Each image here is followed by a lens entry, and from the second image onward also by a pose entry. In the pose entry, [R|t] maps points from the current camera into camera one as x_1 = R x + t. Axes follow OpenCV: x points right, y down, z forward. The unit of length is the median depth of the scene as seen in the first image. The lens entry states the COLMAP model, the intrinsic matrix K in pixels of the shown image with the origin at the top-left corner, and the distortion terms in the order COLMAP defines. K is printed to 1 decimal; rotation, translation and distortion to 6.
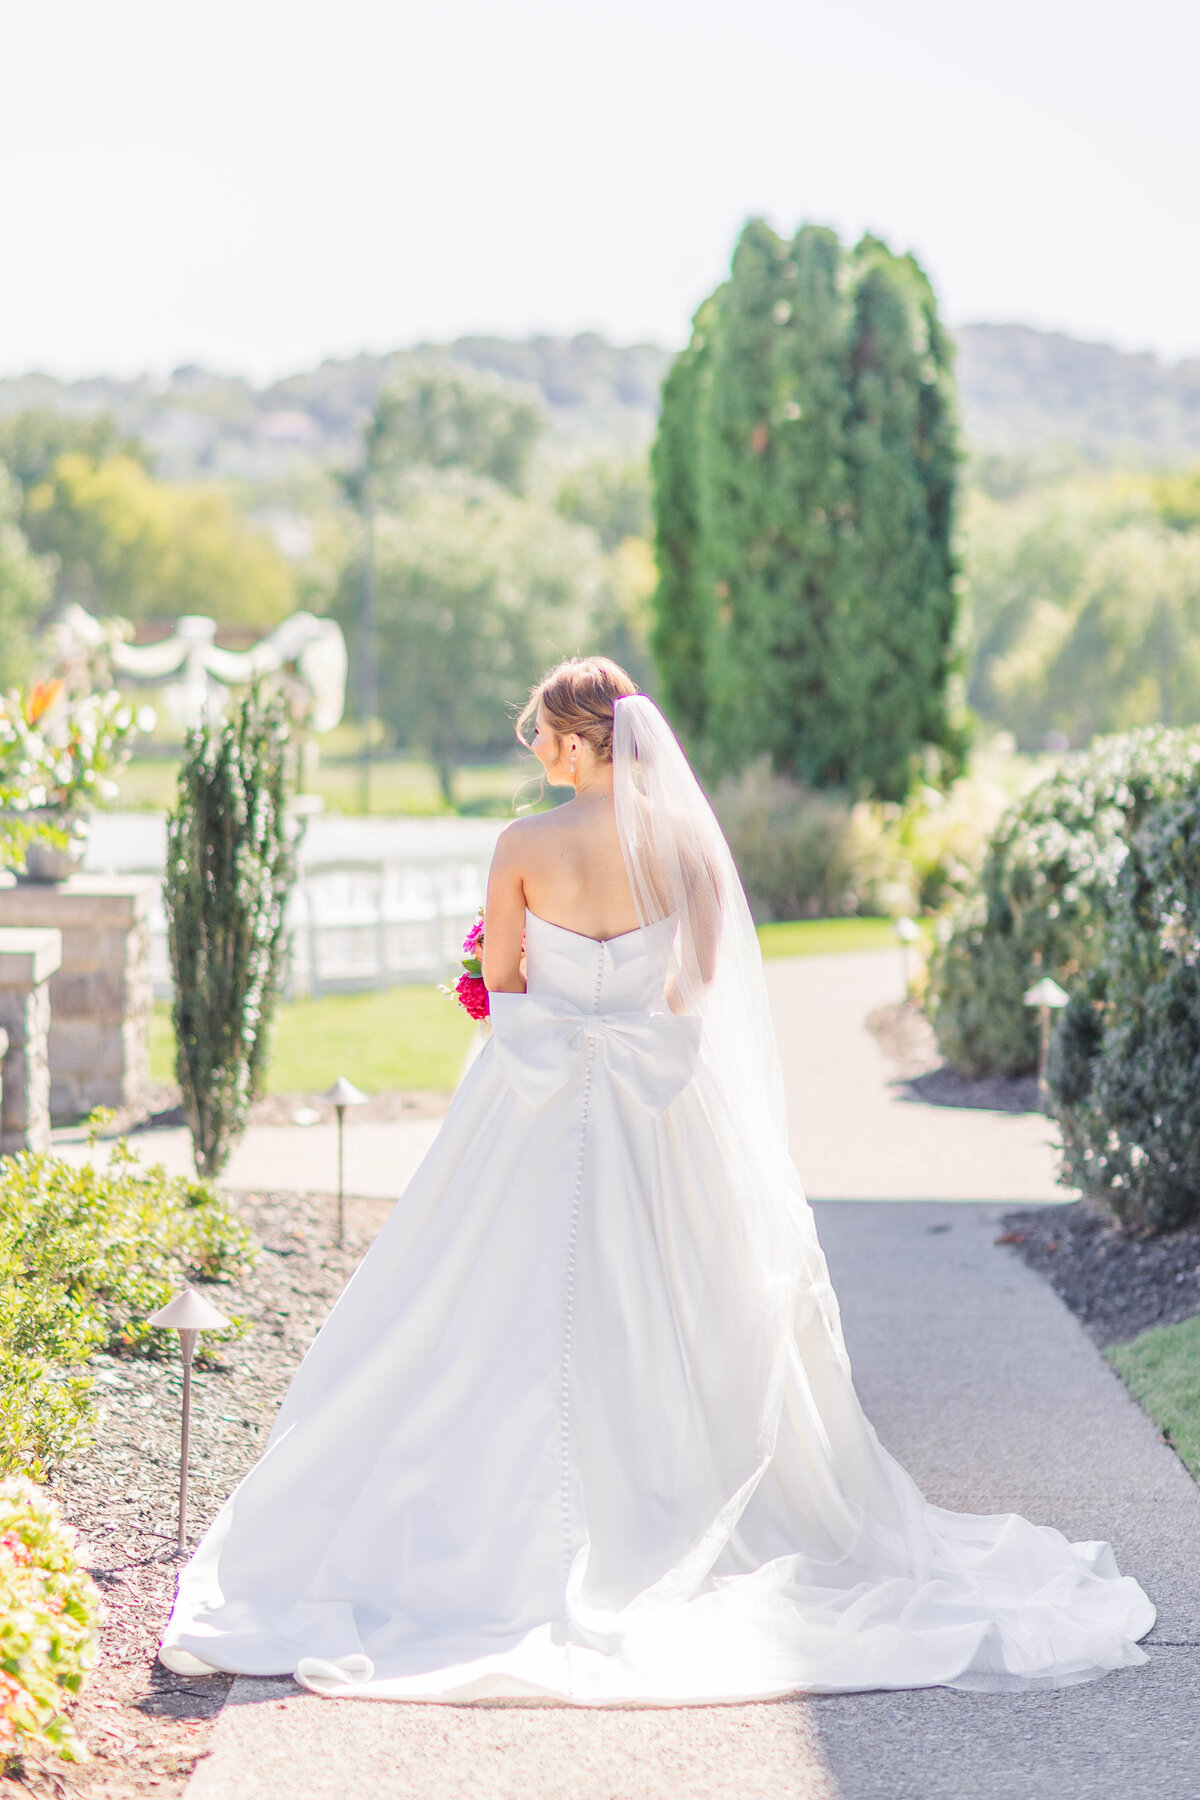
lens RADIAL K [[4345.5, 0, 600.1], [0, 4345.5, 898.7], [0, 0, 1]] dist [0.146675, 0.000000]
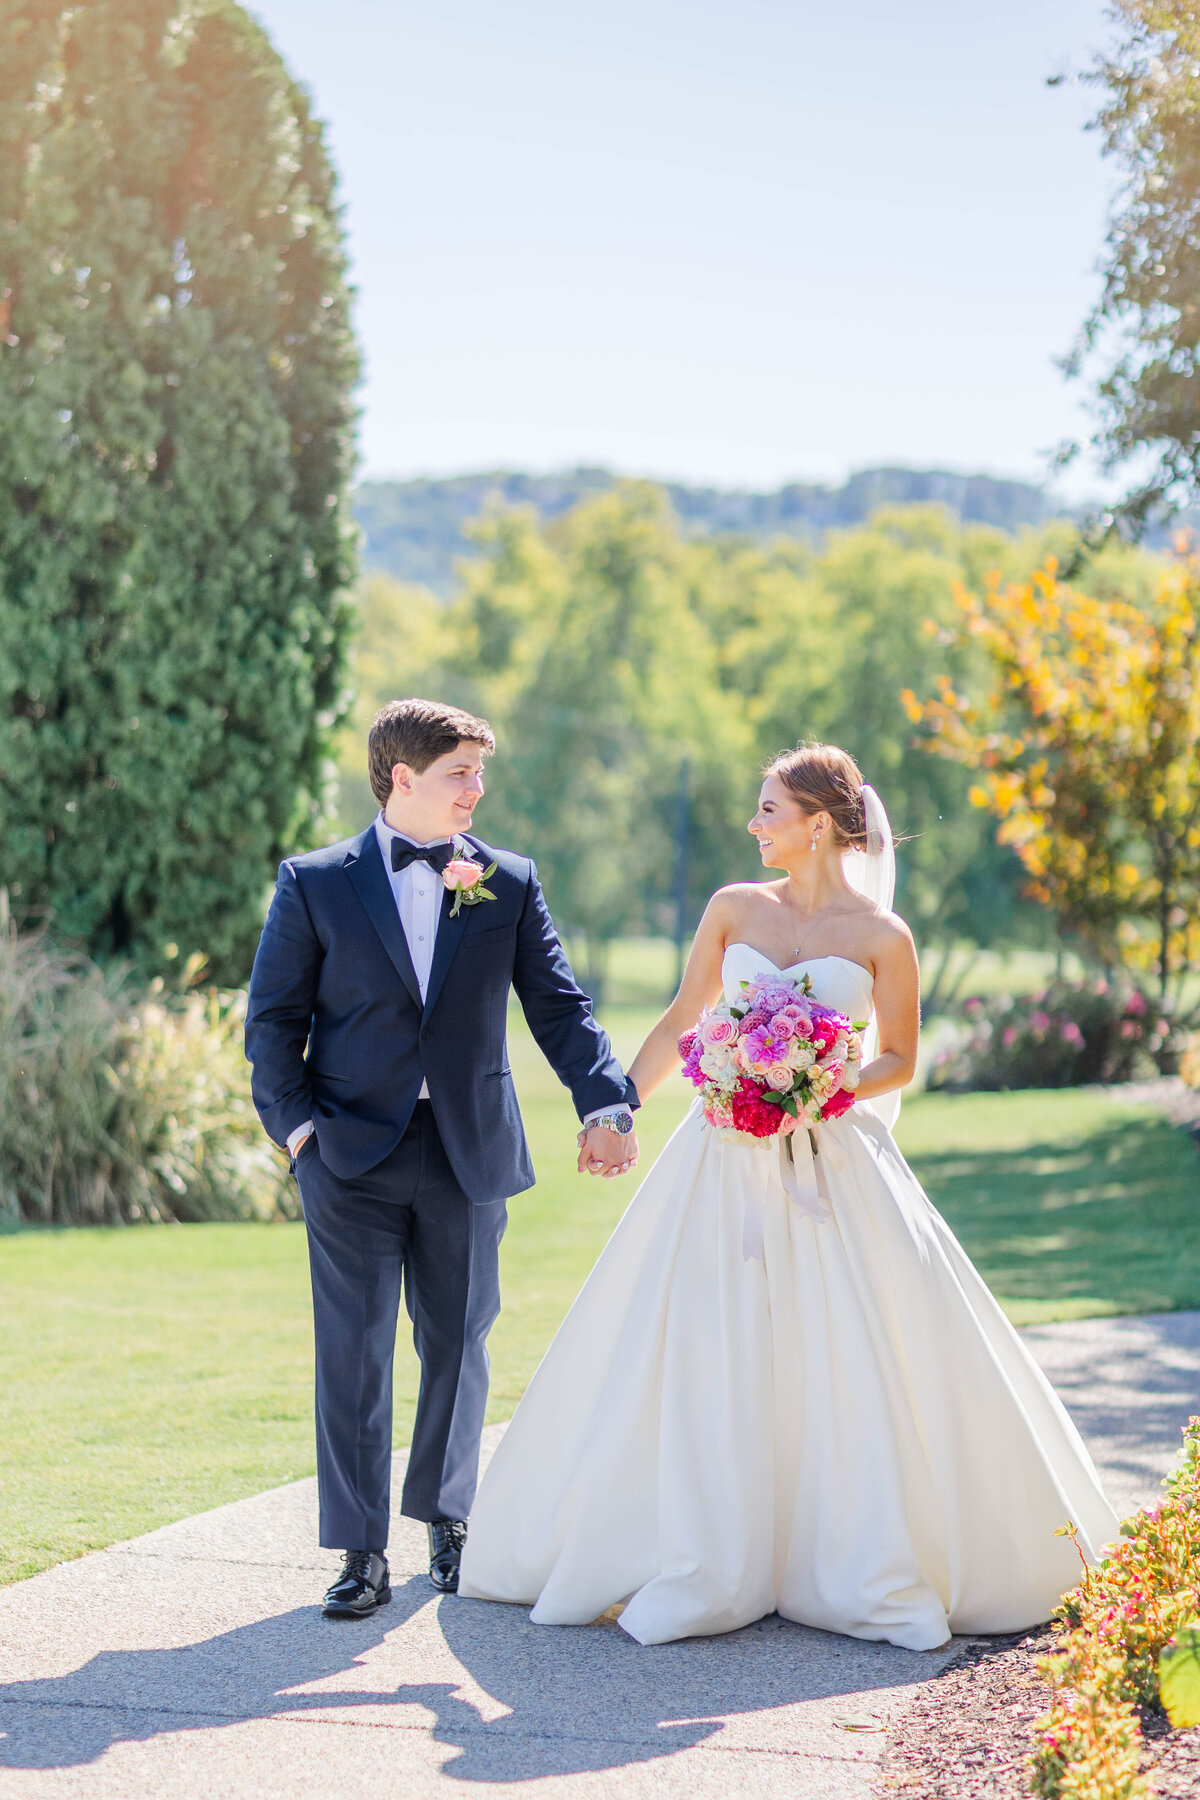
lens RADIAL K [[4345.5, 0, 593.0], [0, 4345.5, 887.0], [0, 0, 1]] dist [0.146675, 0.000000]
pose [[0.984658, 0.034933, 0.170960, 0.019210], [-0.029431, 0.998967, -0.034615, -0.016854], [-0.171993, 0.029052, 0.984670, 0.449363]]
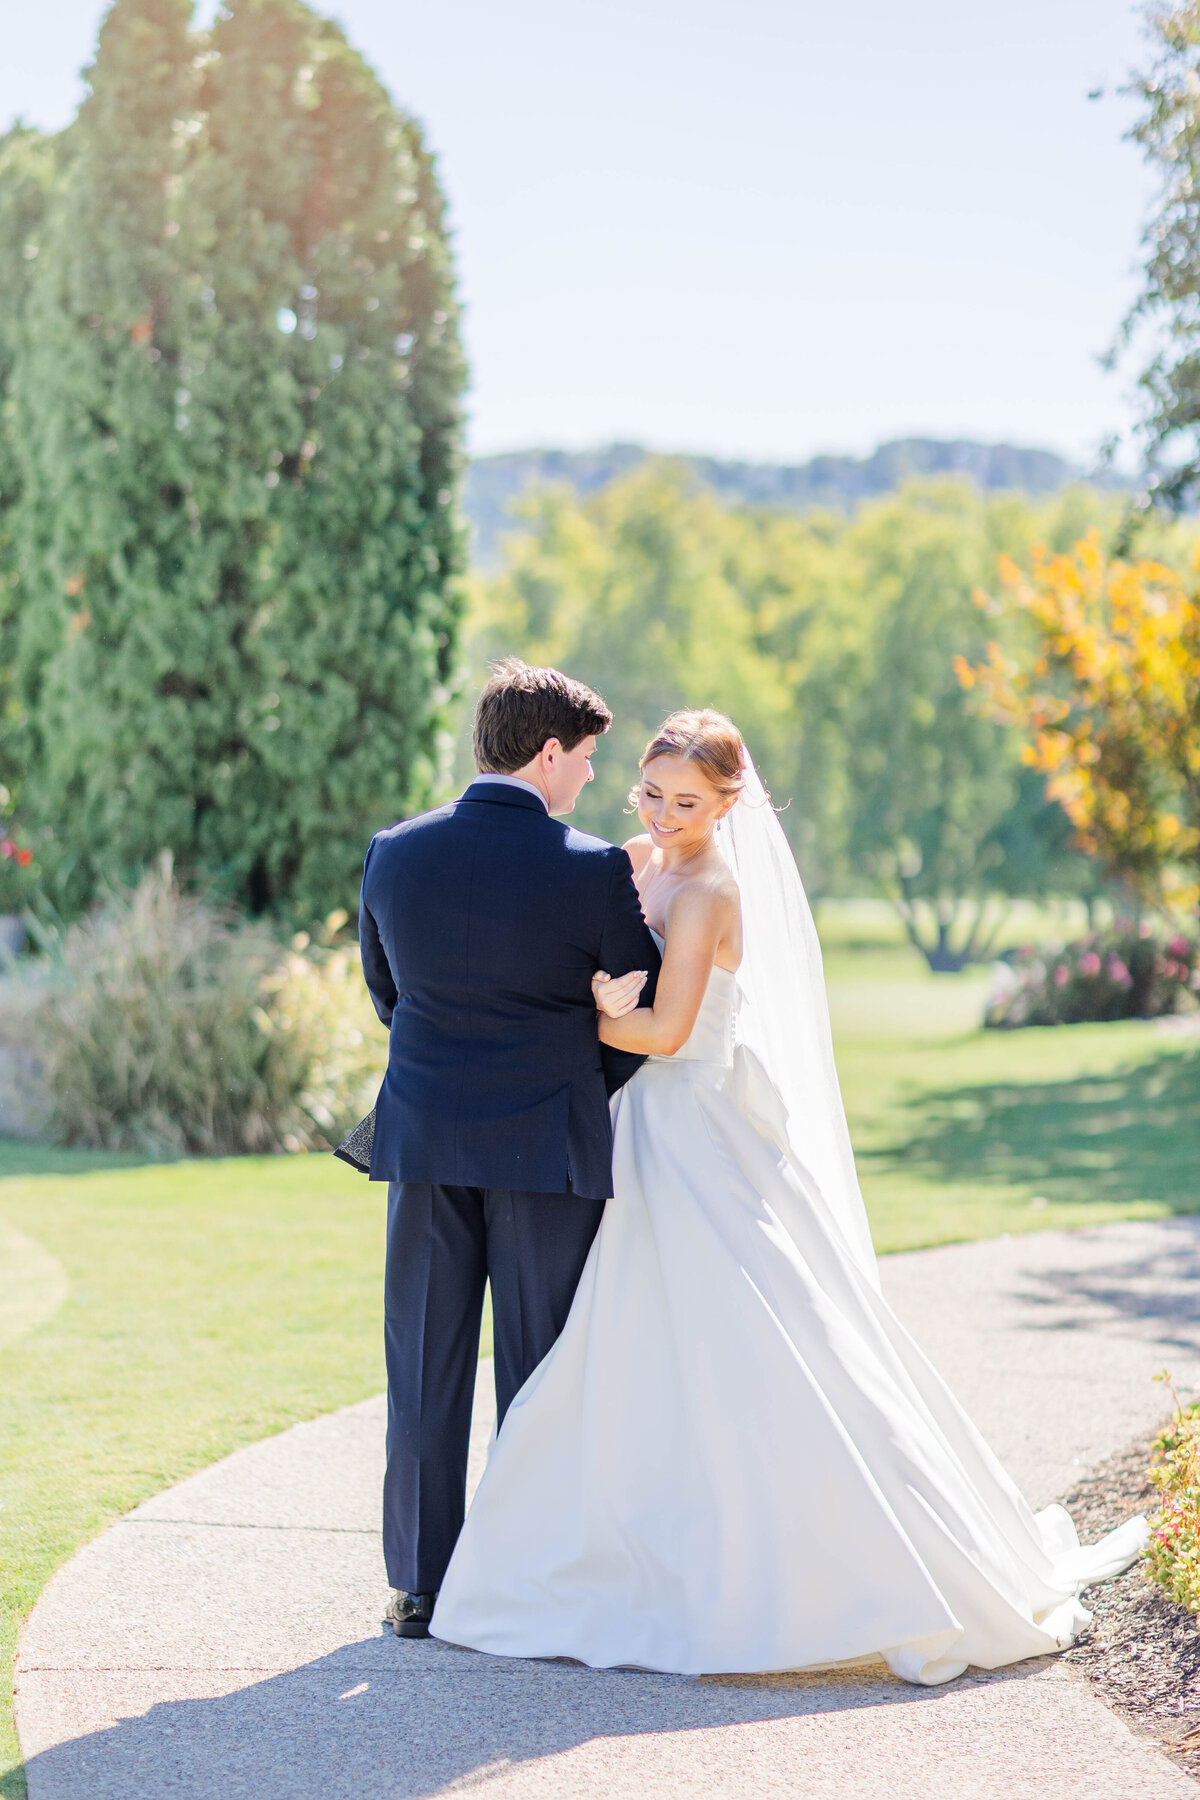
lens RADIAL K [[4345.5, 0, 606.8], [0, 4345.5, 910.4], [0, 0, 1]] dist [0.146675, 0.000000]
pose [[0.984664, 0.016344, 0.173694, -0.004388], [-0.012946, 0.999702, -0.020678, -0.013836], [-0.173980, 0.018112, 0.984583, 0.393947]]
